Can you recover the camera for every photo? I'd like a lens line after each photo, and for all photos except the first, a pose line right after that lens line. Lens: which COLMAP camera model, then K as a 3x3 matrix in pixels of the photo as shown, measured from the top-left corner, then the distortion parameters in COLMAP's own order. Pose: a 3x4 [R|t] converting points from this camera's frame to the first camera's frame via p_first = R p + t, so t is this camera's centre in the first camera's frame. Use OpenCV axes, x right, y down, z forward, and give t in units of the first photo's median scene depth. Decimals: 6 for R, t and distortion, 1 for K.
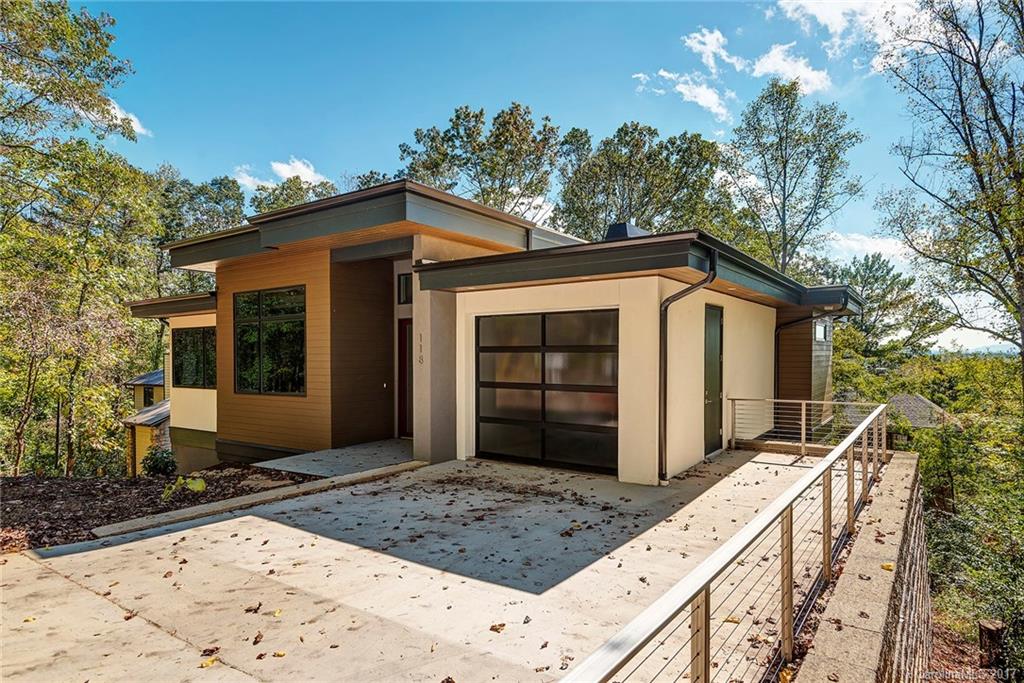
lens RADIAL K [[597.5, 0, 512.2], [0, 597.5, 366.9], [0, 0, 1]] dist [0.020963, -0.002116]
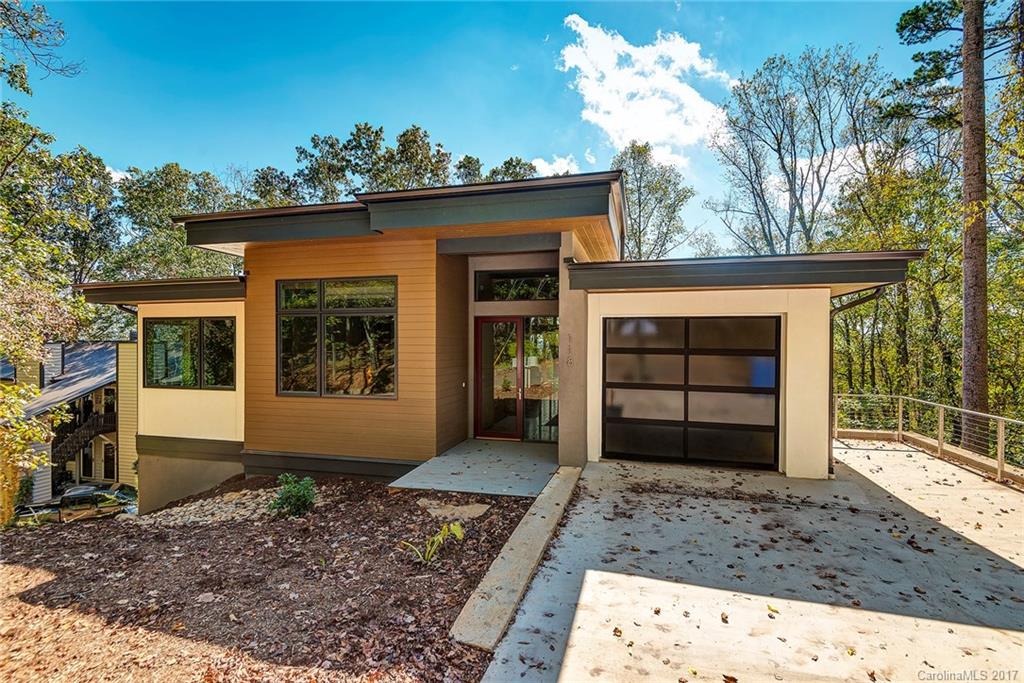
lens RADIAL K [[484.2, 0, 511.0], [0, 484.2, 344.2], [0, 0, 1]] dist [0.026970, -0.019521]
pose [[0.939662, 0.013025, 0.341857, -0.502147], [-0.005315, 0.999710, -0.023478, -0.020163], [-0.342064, 0.020244, 0.939459, 0.292346]]
